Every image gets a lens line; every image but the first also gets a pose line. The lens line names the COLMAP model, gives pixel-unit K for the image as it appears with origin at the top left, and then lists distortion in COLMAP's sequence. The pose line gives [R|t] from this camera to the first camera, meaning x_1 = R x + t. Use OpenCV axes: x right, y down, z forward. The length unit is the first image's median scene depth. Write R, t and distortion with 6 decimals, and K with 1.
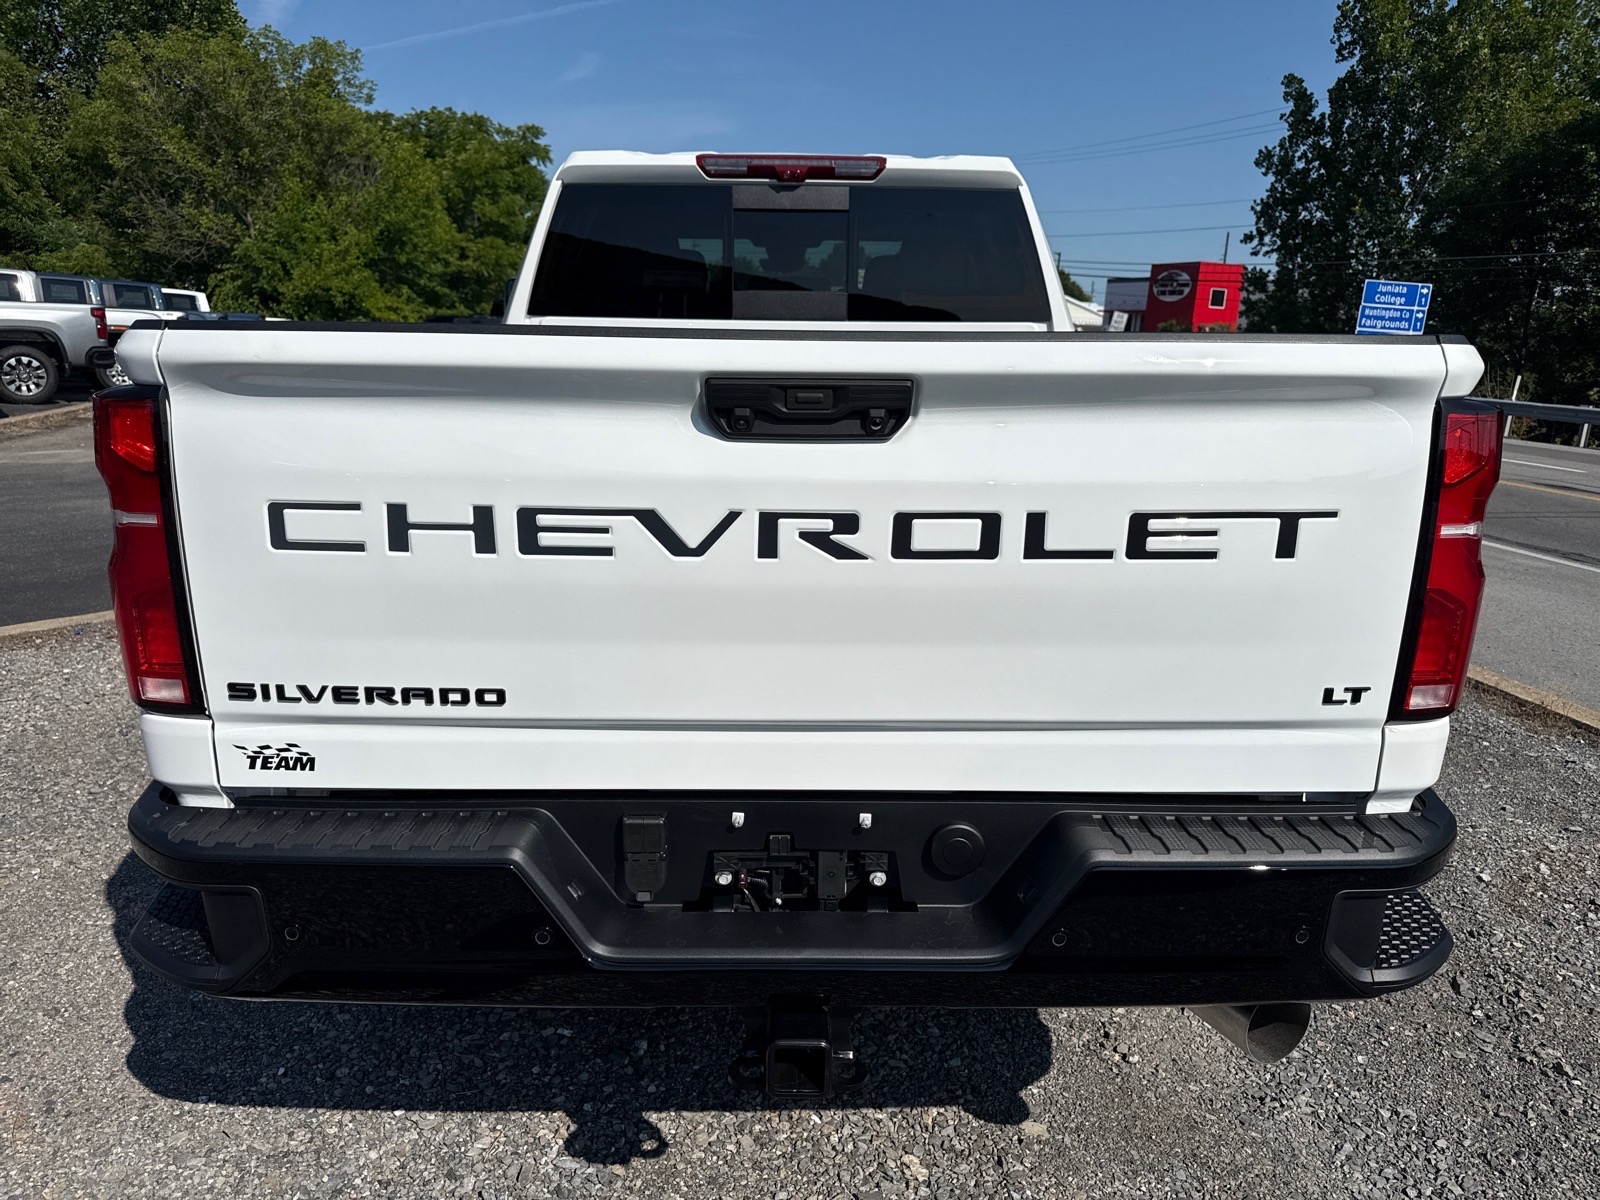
lens RADIAL K [[1153.1, 0, 793.2], [0, 1153.1, 600.5], [0, 0, 1]] dist [0.005510, -0.008018]
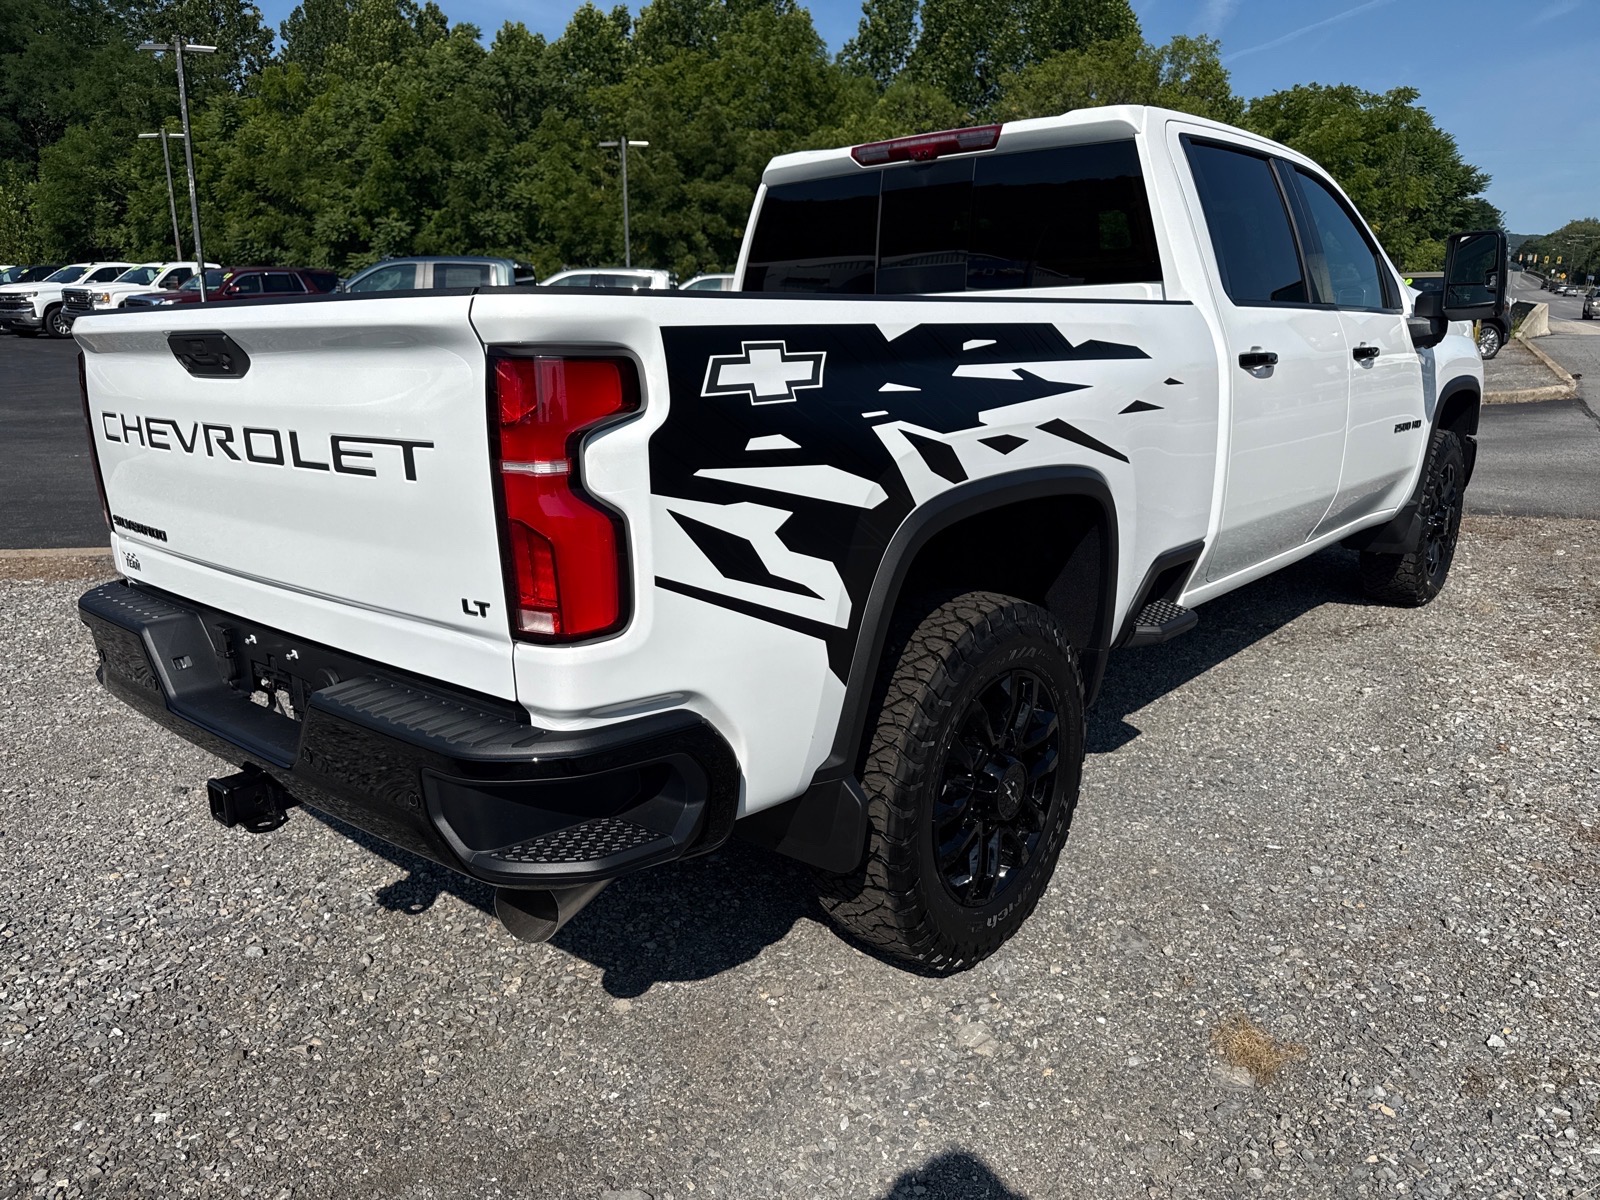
lens RADIAL K [[1153.1, 0, 793.2], [0, 1153.1, 600.5], [0, 0, 1]] dist [0.005510, -0.008018]
pose [[0.741368, 0.130679, -0.658253, 0.076148], [-0.125581, 0.990546, 0.055210, -0.001429], [0.659244, 0.041734, 0.750770, 0.018213]]
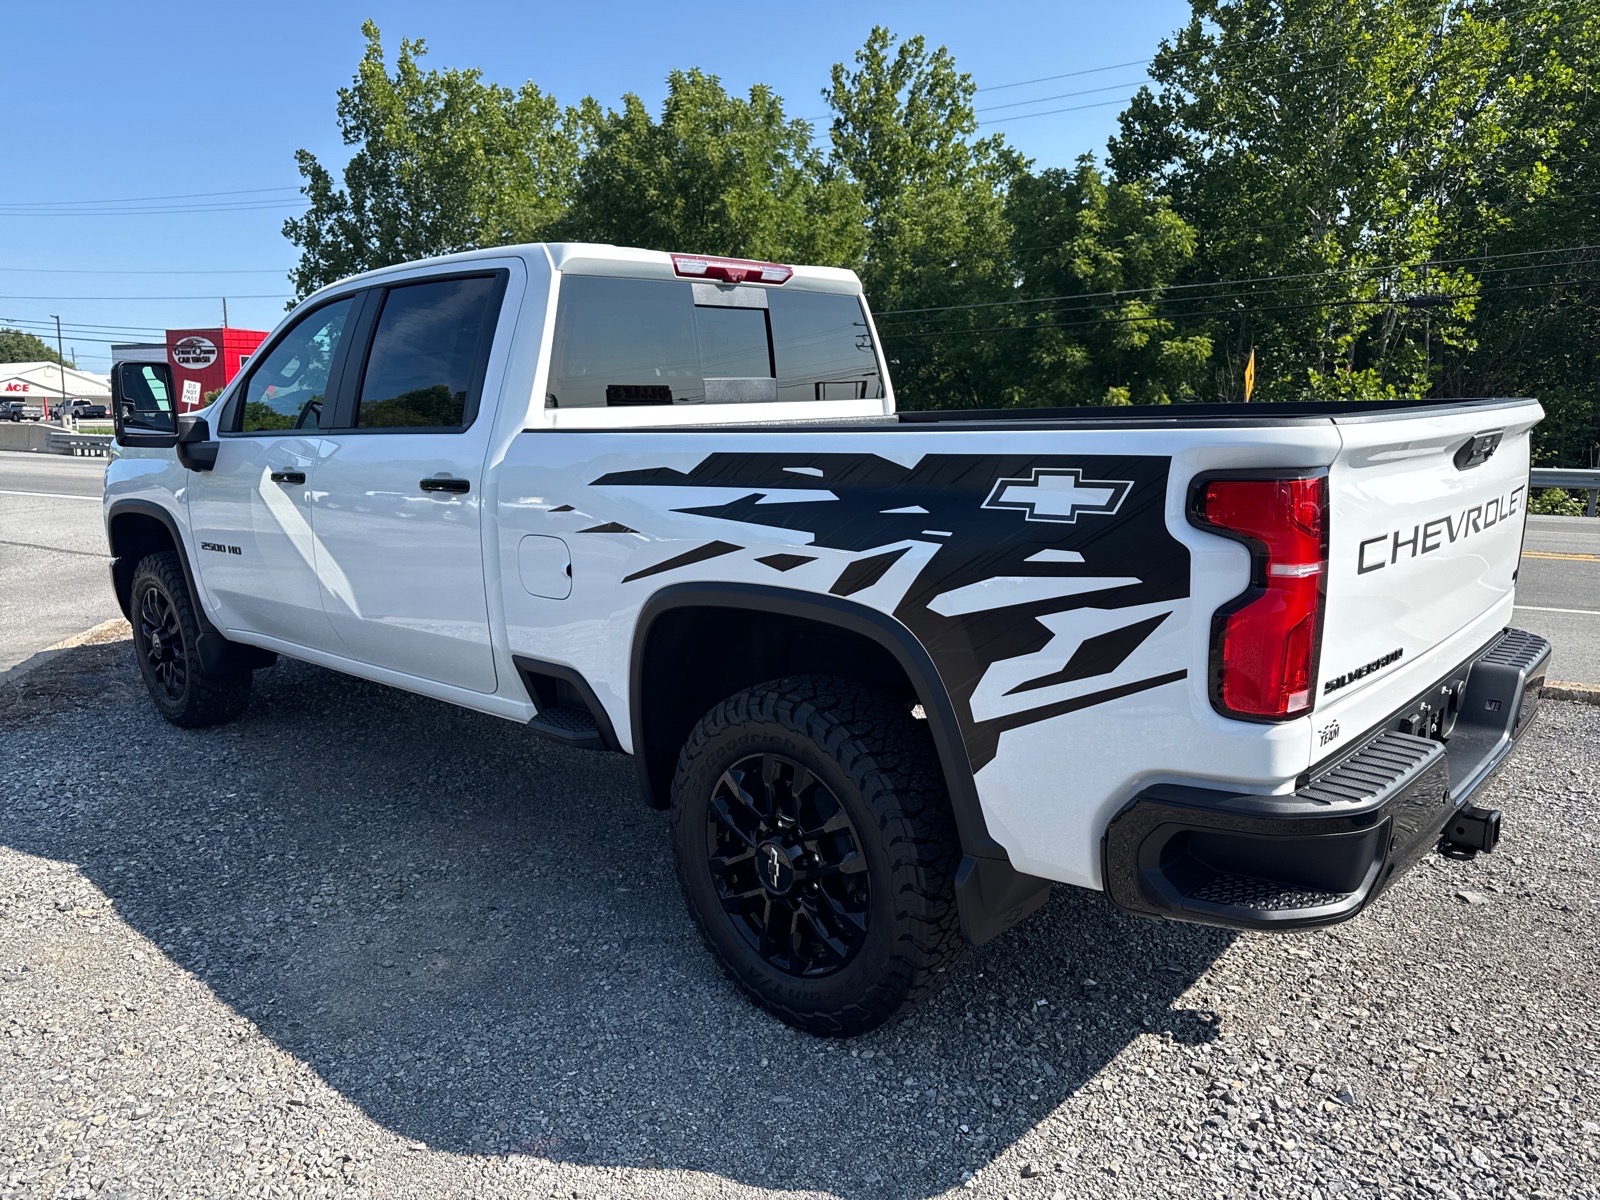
lens RADIAL K [[1153.1, 0, 793.2], [0, 1153.1, 600.5], [0, 0, 1]] dist [0.005510, -0.008018]
pose [[0.696625, -0.152615, 0.701015, -0.077540], [0.190162, 0.981442, 0.024694, -0.007385], [-0.691774, 0.116104, 0.712719, 0.018987]]
